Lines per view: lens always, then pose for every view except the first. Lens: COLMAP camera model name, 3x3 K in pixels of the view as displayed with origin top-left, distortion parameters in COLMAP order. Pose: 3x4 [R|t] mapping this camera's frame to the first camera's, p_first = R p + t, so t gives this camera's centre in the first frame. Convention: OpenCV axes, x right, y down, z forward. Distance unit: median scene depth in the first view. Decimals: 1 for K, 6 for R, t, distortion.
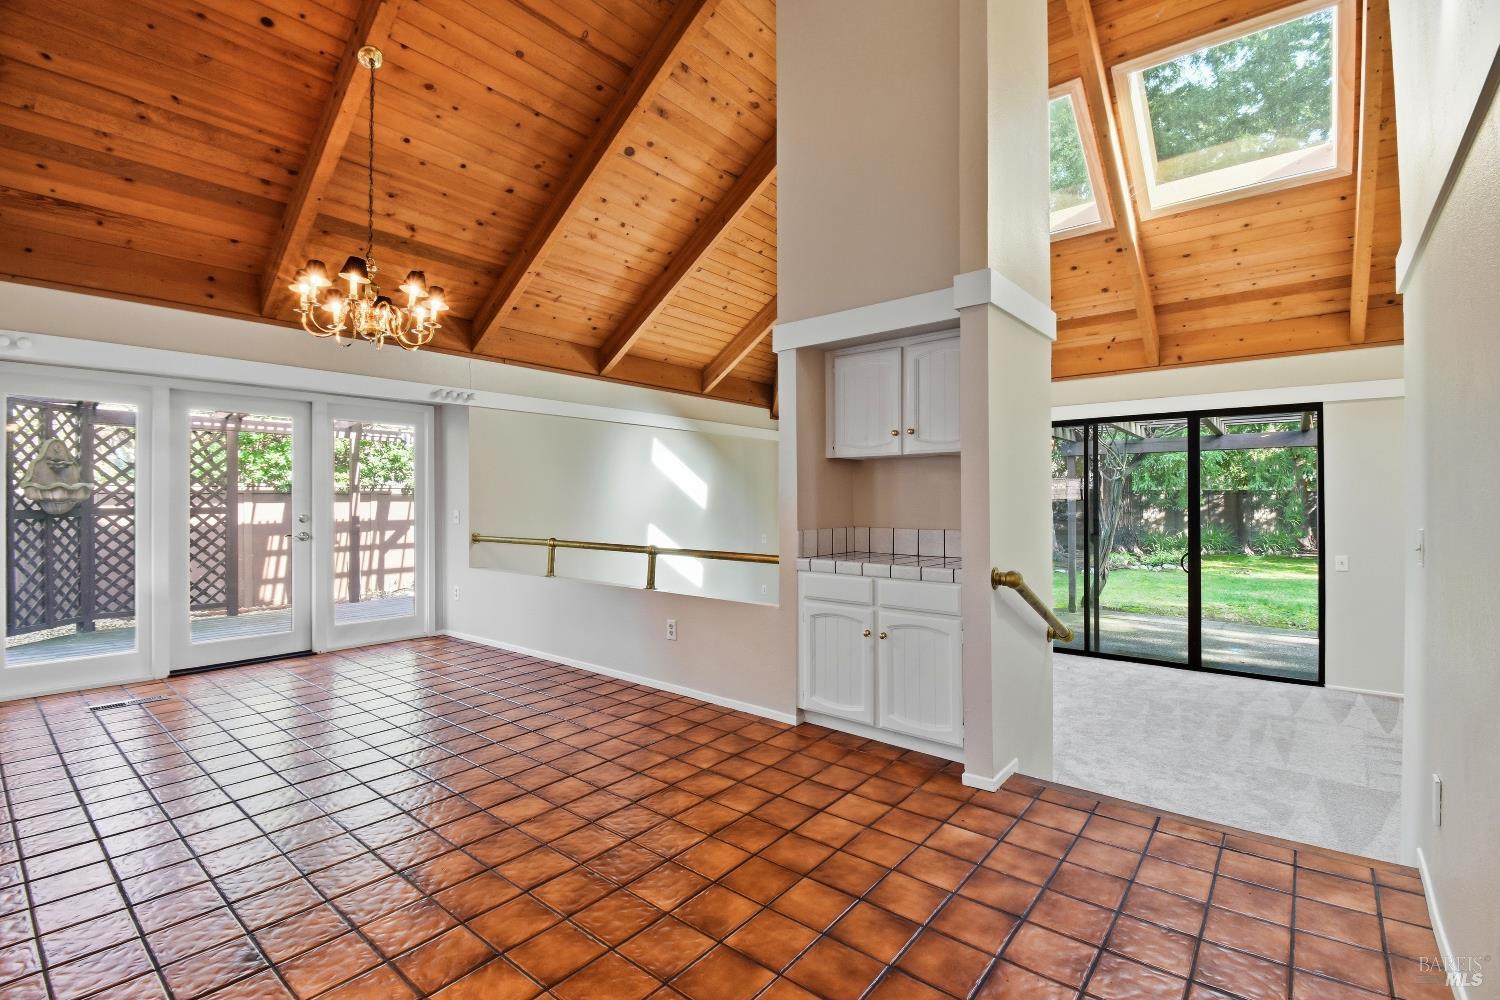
lens RADIAL K [[684.1, 0, 737.7], [0, 684.1, 493.5], [0, 0, 1]] dist [-0.004276, -0.010601]
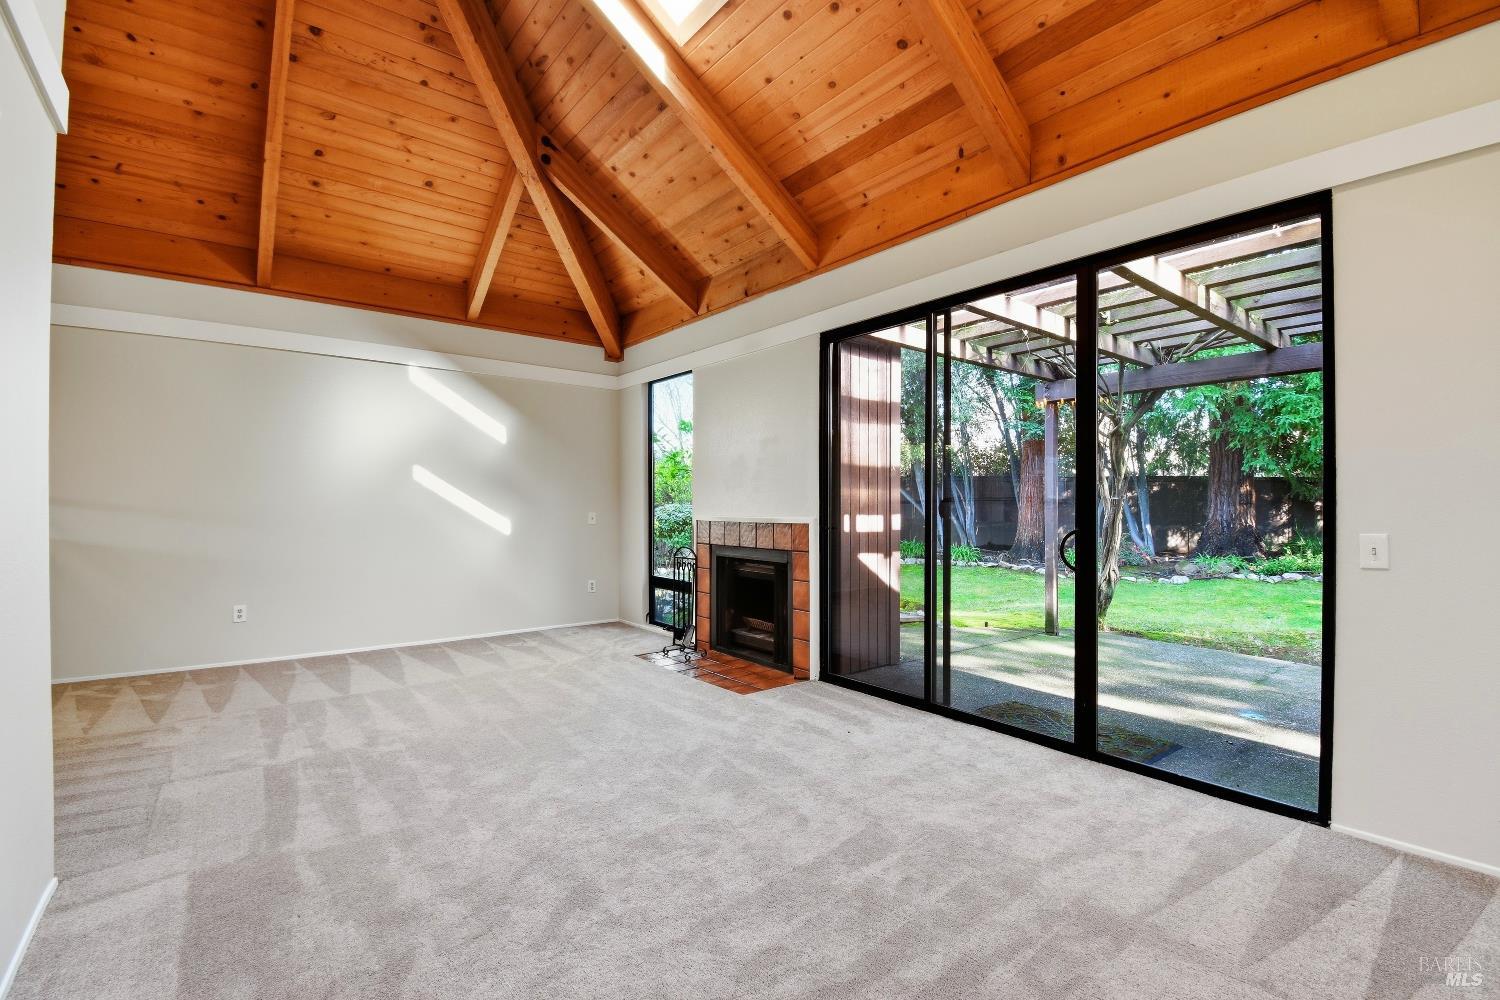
lens RADIAL K [[684.1, 0, 748.2], [0, 684.1, 504.1], [0, 0, 1]] dist [-0.004276, -0.010601]
pose [[0.976850, 0.003709, -0.213893, 0.525216], [-0.002173, 0.999970, 0.007414, 0.062431], [0.213914, -0.006778, 0.976829, 0.433633]]
